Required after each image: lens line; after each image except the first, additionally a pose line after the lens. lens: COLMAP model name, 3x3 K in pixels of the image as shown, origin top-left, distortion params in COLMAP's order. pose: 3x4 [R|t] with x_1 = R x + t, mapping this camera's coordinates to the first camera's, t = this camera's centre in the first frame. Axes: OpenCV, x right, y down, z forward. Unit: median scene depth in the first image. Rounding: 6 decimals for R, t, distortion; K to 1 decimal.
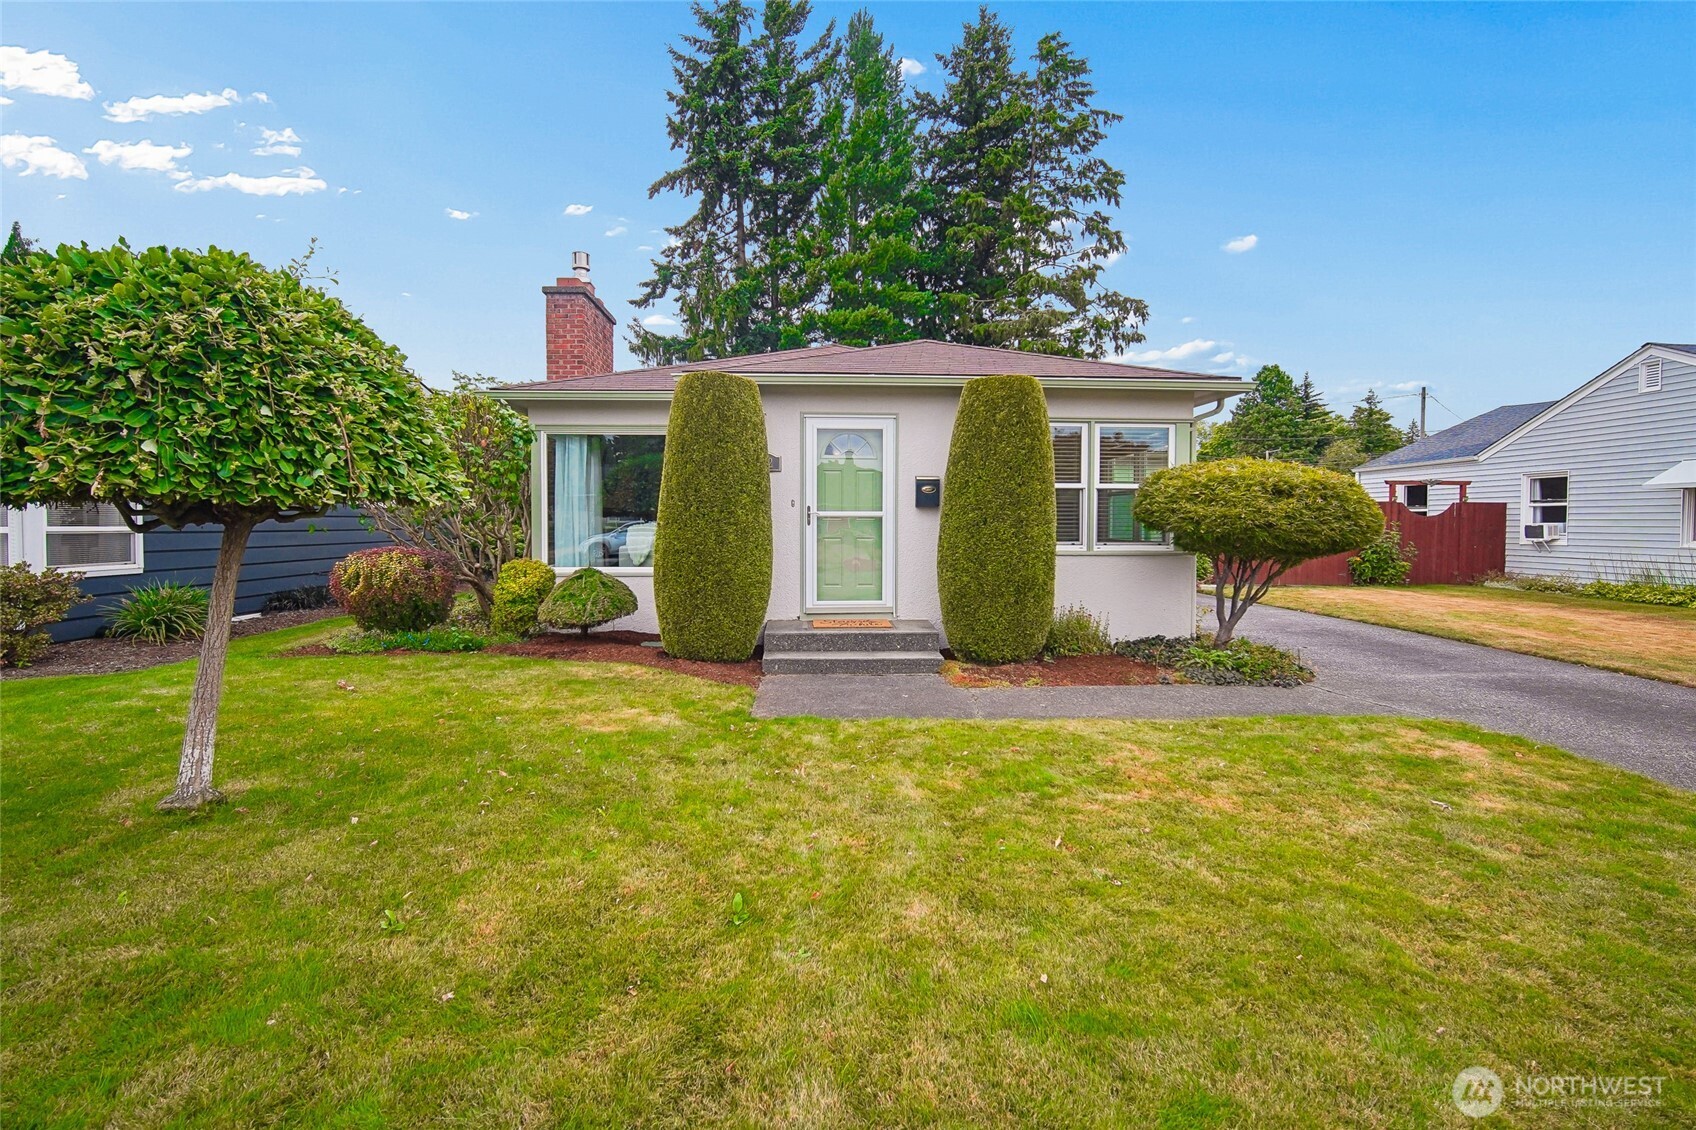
lens RADIAL K [[744.6, 0, 842.1], [0, 744.6, 548.5], [0, 0, 1]] dist [-0.006845, 0.000235]
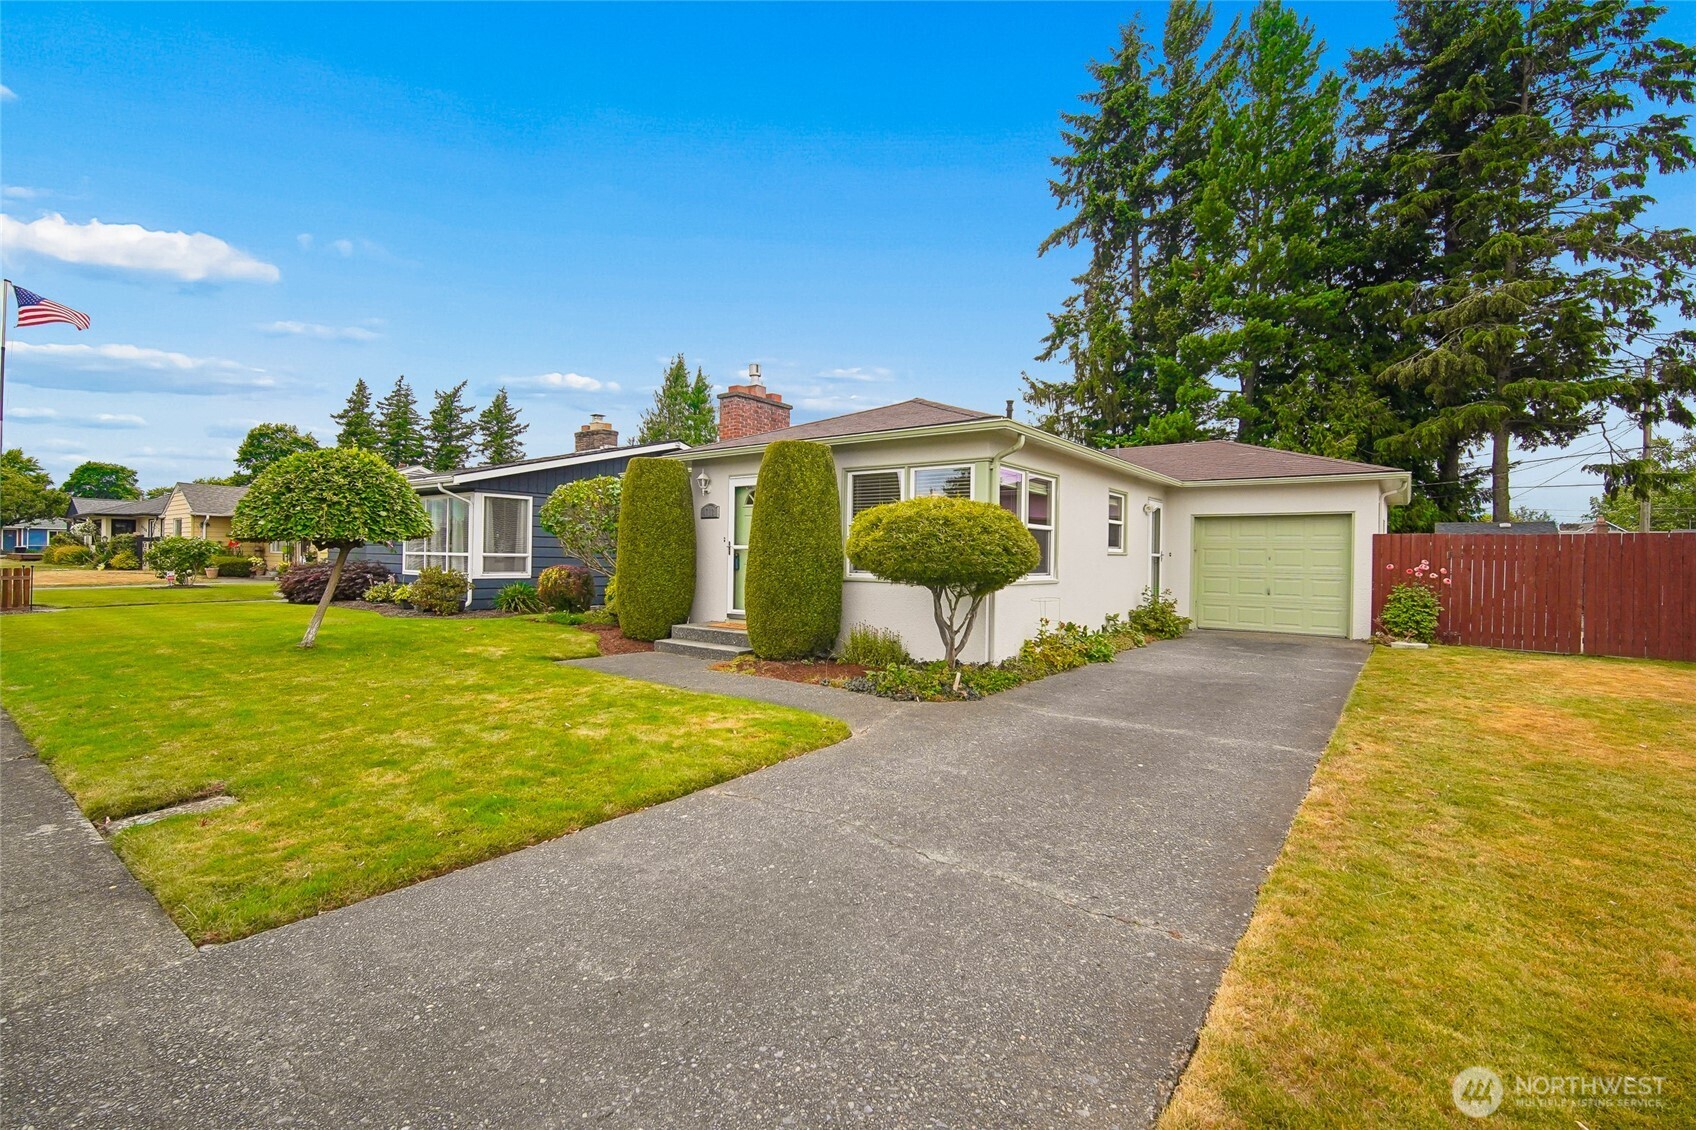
lens RADIAL K [[758.7, 0, 846.4], [0, 758.7, 556.3], [0, 0, 1]] dist [0.002804, 0.000498]
pose [[0.761213, 0.009845, -0.648427, 0.251802], [-0.041403, 0.998583, -0.033443, 0.002338], [0.647178, 0.052304, 0.760542, 0.012743]]
